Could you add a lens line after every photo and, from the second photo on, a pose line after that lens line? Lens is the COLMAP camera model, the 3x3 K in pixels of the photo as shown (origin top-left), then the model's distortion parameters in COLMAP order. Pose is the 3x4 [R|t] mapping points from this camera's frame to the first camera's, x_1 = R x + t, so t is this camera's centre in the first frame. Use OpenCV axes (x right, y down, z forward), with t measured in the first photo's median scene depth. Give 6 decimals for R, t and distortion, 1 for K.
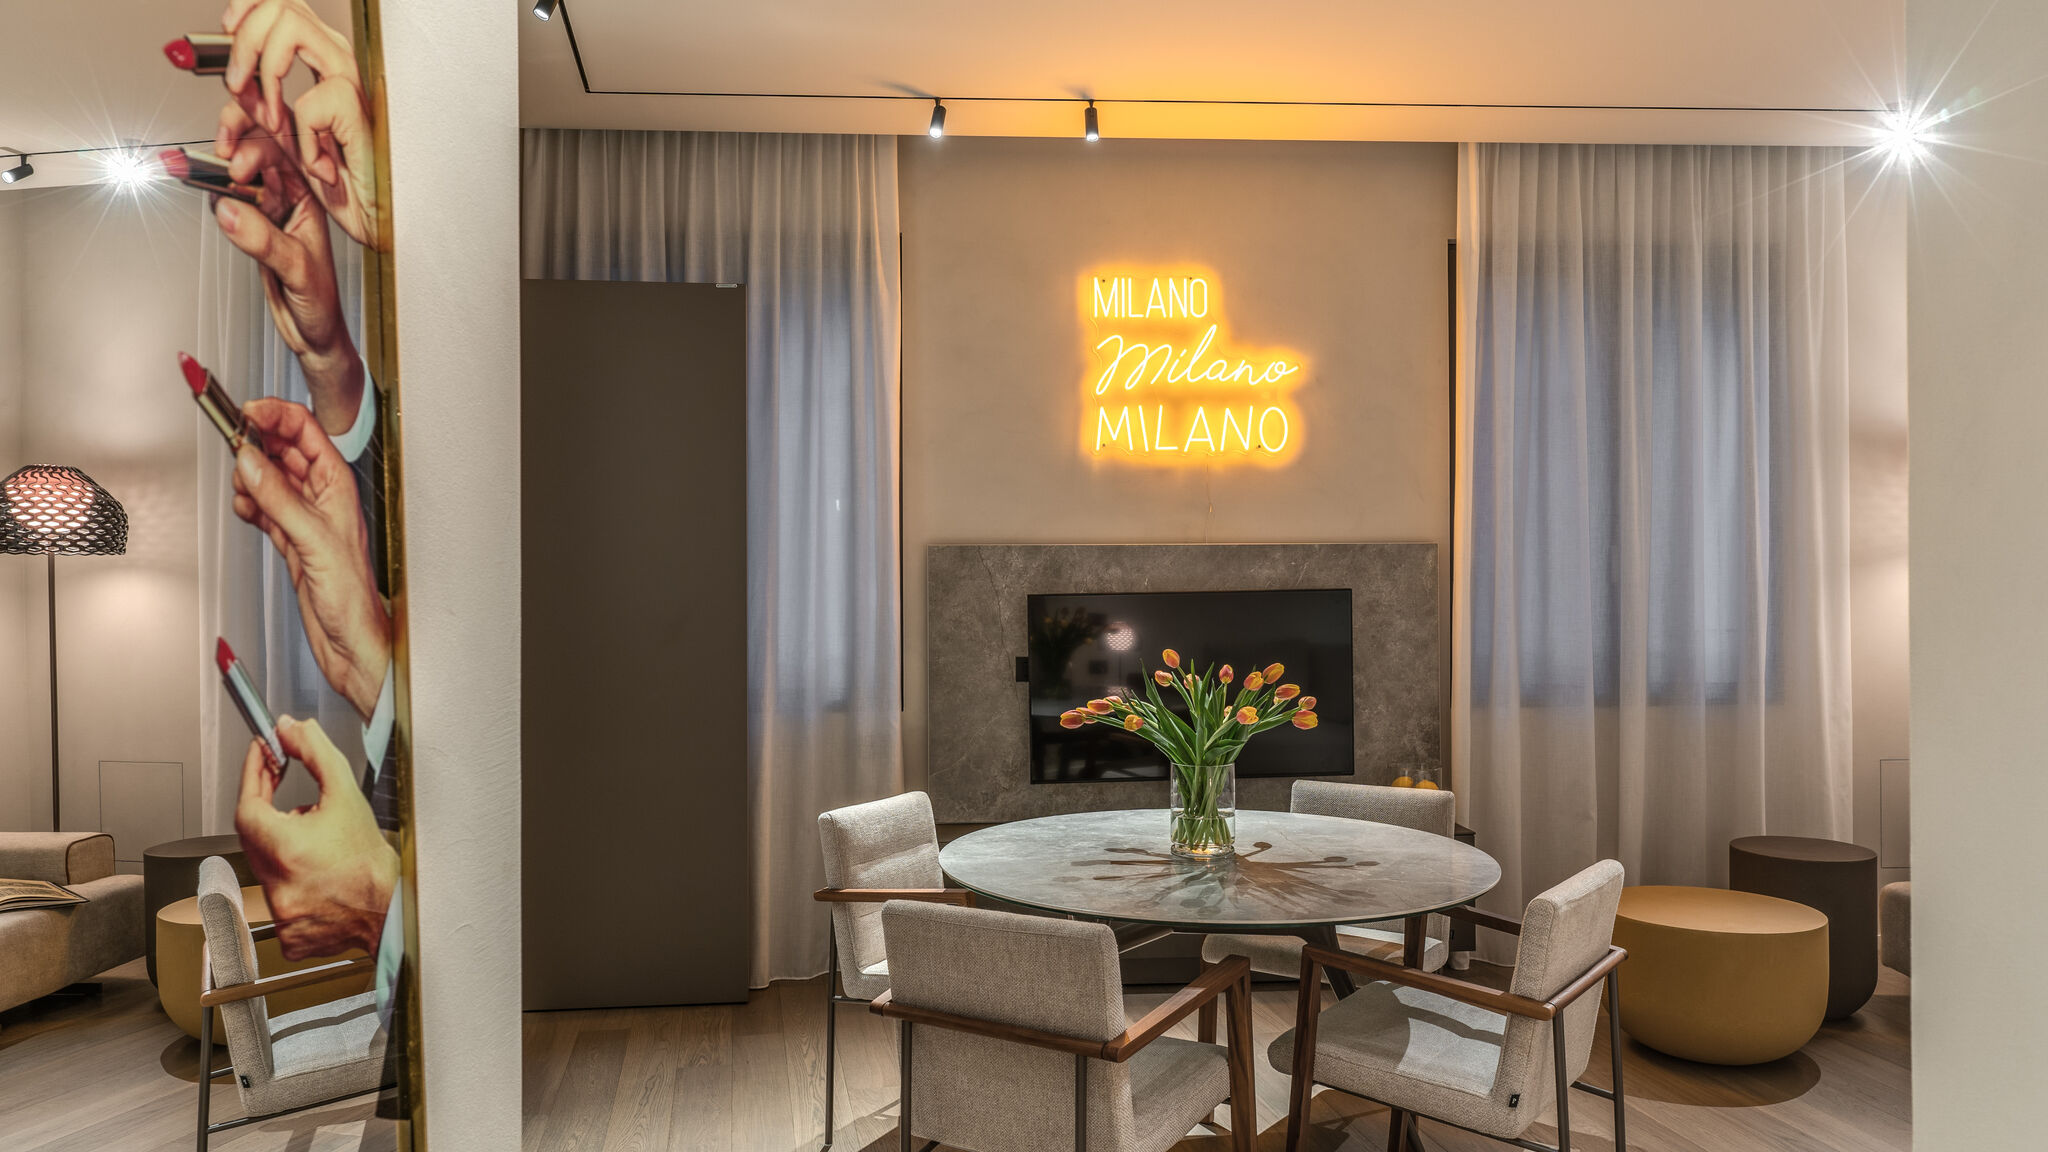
lens RADIAL K [[1403.3, 0, 1014.7], [0, 1403.3, 583.3], [0, 0, 1]] dist [-0.006742, 0.003424]
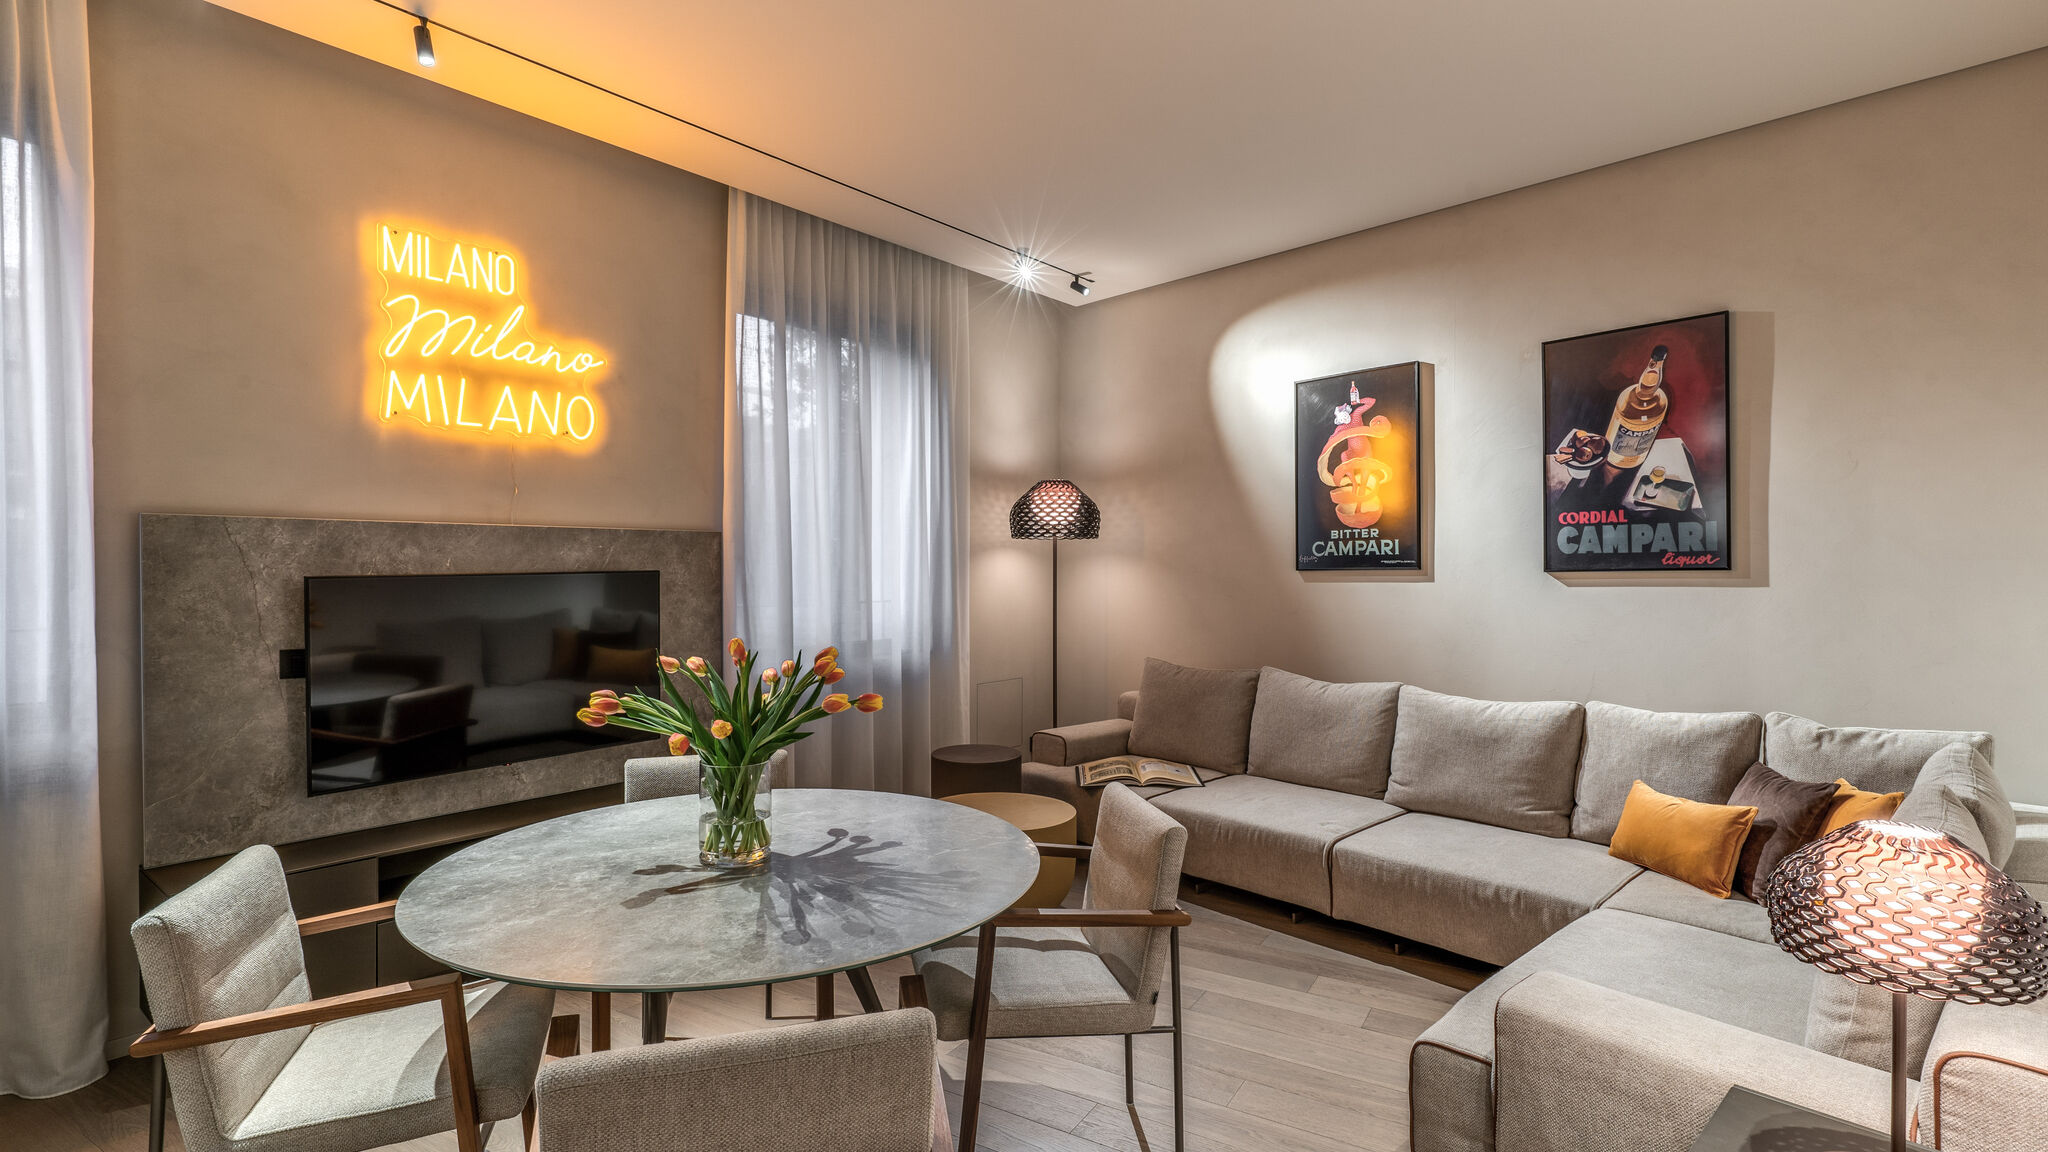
lens RADIAL K [[981.0, 0, 1018.8], [0, 981.0, 575.5], [0, 0, 1]] dist [0.003114, 0.000468]
pose [[0.681752, -0.001992, 0.731580, -0.127814], [-0.003232, 0.999978, 0.005735, 0.002473], [-0.731576, -0.006274, 0.681731, 0.264852]]
